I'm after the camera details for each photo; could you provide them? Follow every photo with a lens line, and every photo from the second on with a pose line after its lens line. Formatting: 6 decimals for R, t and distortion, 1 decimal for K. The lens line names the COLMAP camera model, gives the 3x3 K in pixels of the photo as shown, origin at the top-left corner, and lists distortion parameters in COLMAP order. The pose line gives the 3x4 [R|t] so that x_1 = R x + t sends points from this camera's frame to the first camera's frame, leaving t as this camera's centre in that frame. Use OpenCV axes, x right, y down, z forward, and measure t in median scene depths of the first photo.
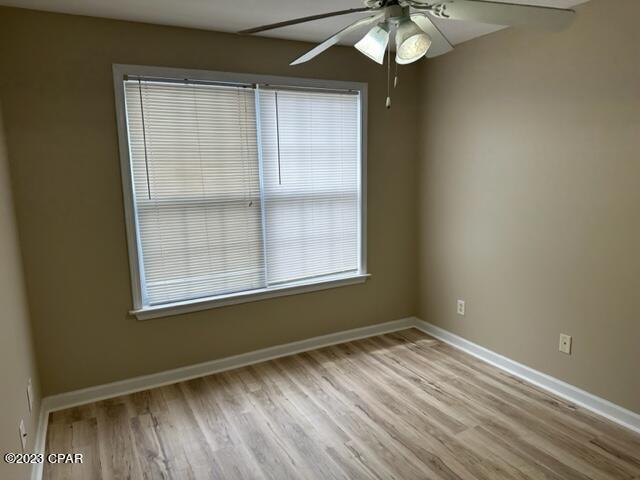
lens RADIAL K [[449.1, 0, 320.0], [0, 449.1, 240.0], [0, 0, 1]] dist [0.097527, -0.119657]
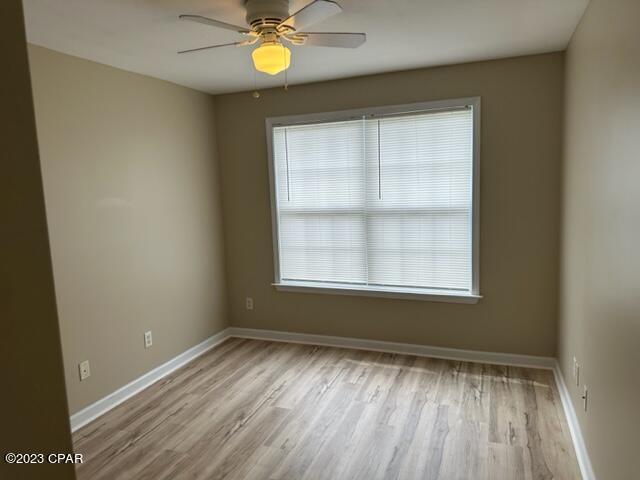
lens RADIAL K [[449.1, 0, 320.0], [0, 449.1, 240.0], [0, 0, 1]] dist [0.097527, -0.119657]
pose [[0.660465, 0.100899, -0.744047, 0.677283], [-0.103517, 0.993704, 0.042866, -0.054384], [0.743687, 0.048710, 0.666751, 0.128063]]
